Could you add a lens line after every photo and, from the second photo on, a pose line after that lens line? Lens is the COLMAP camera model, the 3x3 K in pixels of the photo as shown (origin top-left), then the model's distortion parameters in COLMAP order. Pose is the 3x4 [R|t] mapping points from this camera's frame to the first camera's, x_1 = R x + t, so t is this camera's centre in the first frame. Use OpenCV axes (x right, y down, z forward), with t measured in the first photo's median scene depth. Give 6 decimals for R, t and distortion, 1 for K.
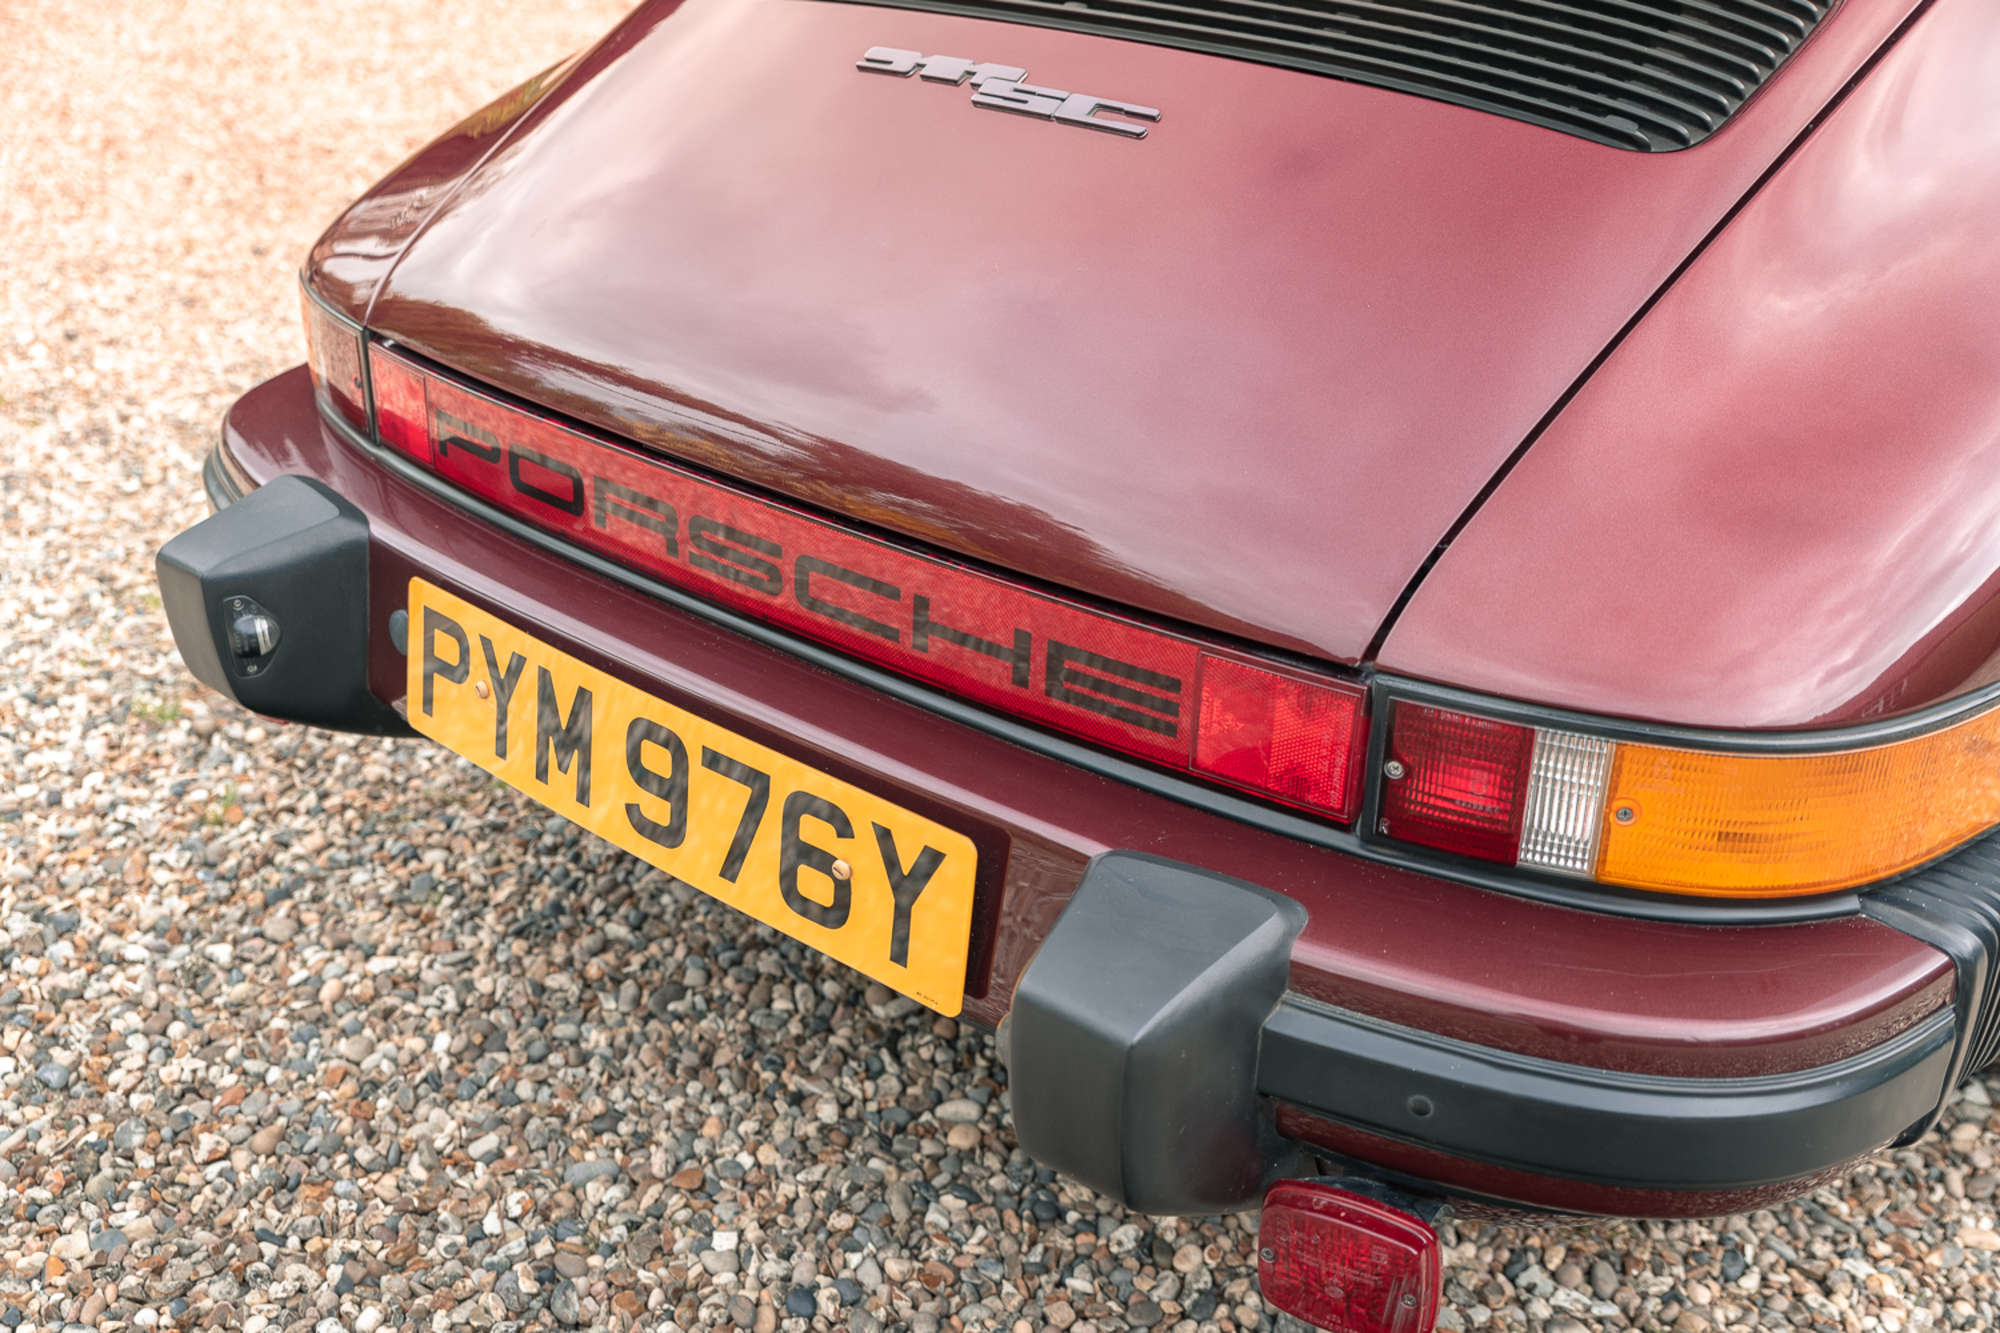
lens RADIAL K [[2003.4, 0, 1004.2], [0, 2003.4, 670.2], [0, 0, 1]] dist [0.001850, 0.013071]
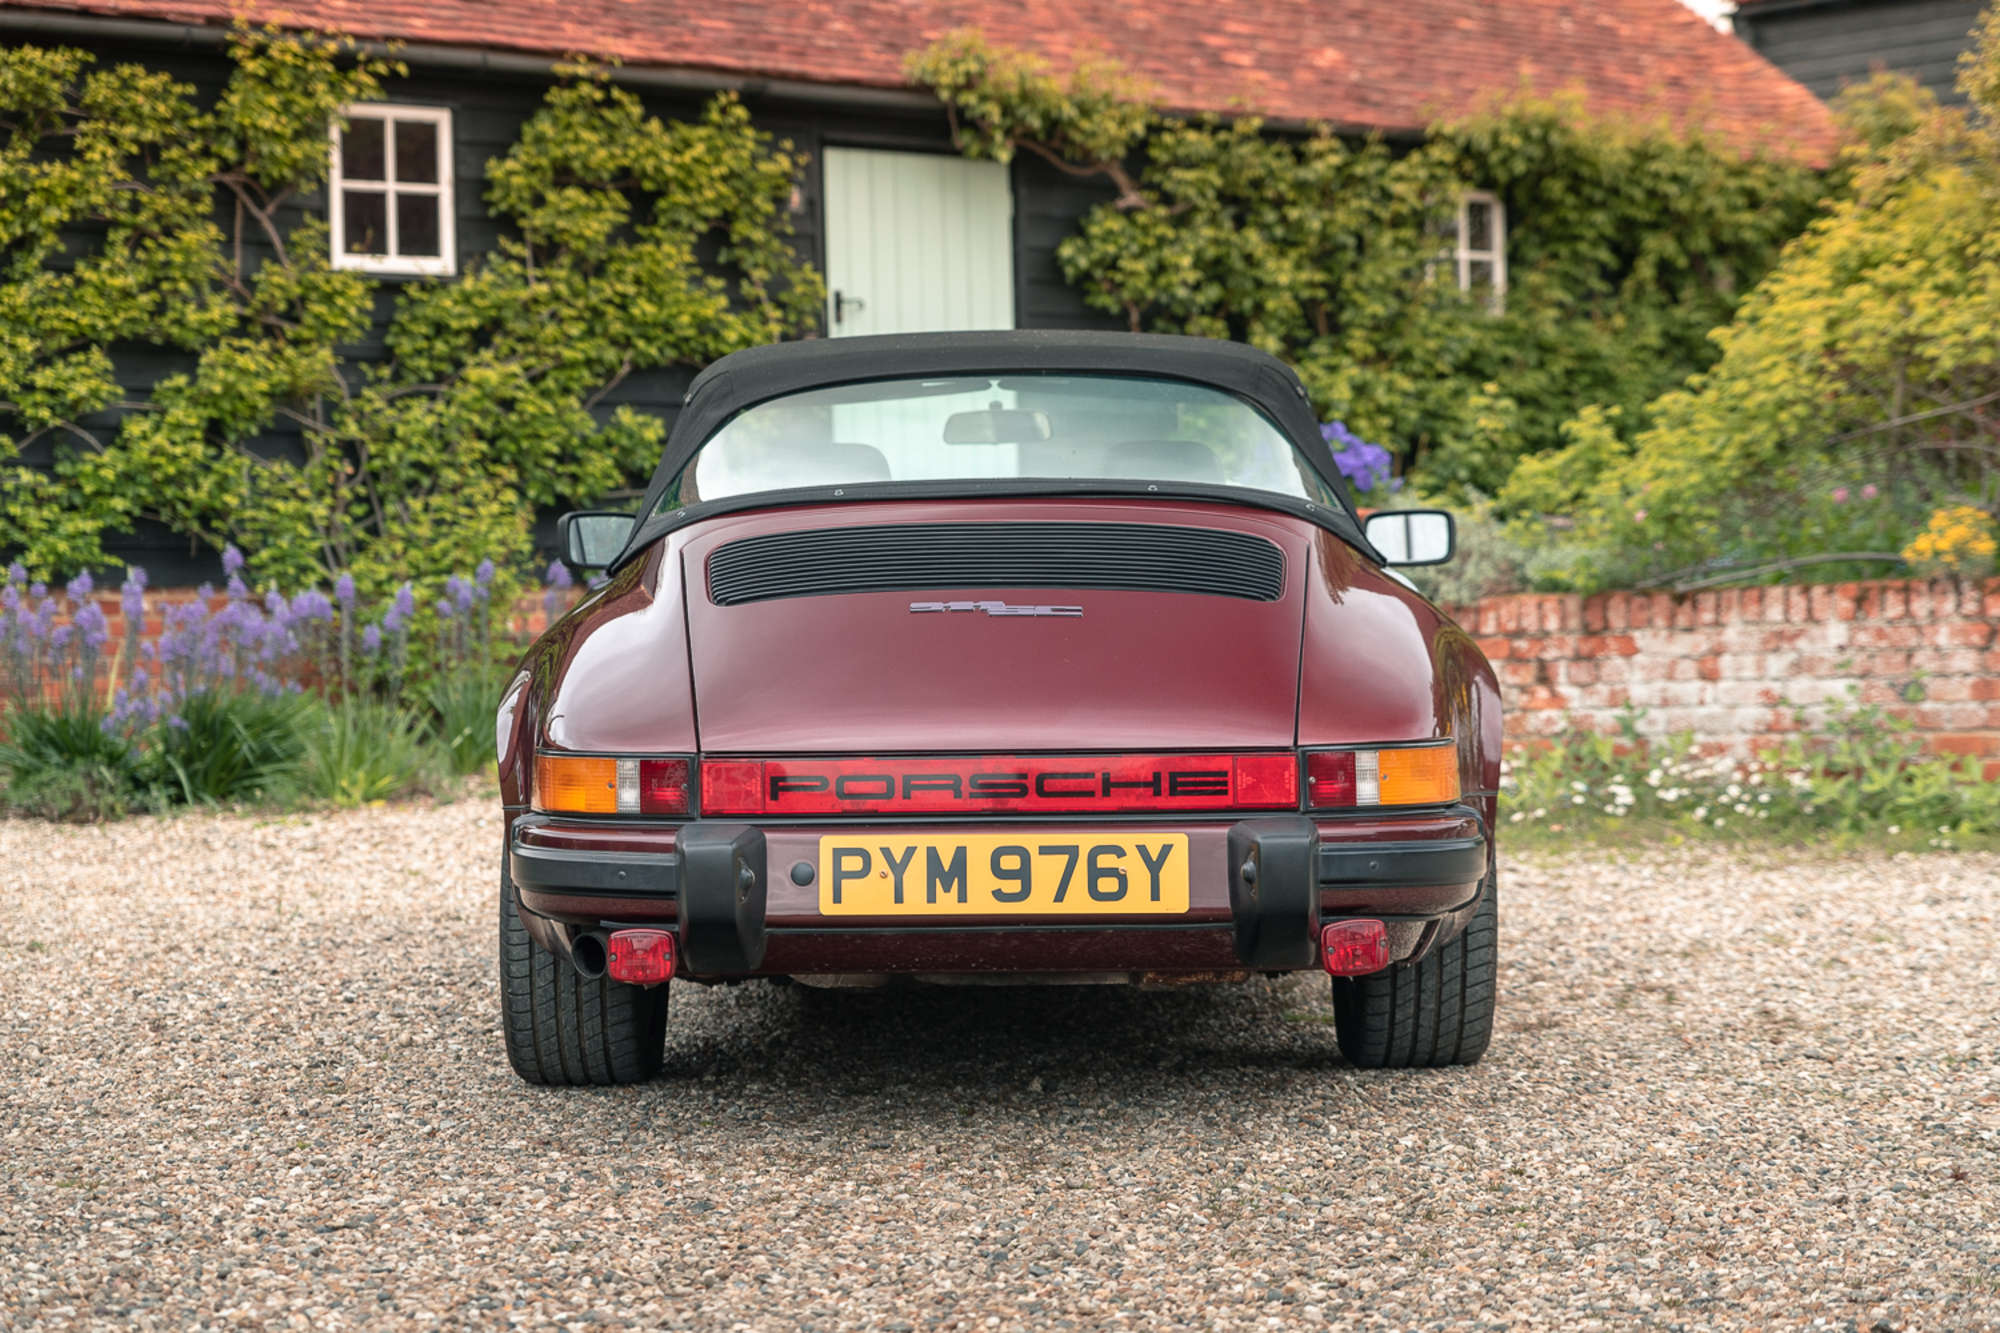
lens RADIAL K [[3915.8, 0, 1000.0], [0, 3915.8, 666.5], [0, 0, 1]] dist [0.019332, -0.125977]
pose [[0.762282, -0.036288, 0.646227, -3.158456], [0.305722, 0.900215, -0.310075, 1.263746], [-0.570491, 0.433930, 0.697312, -2.286485]]
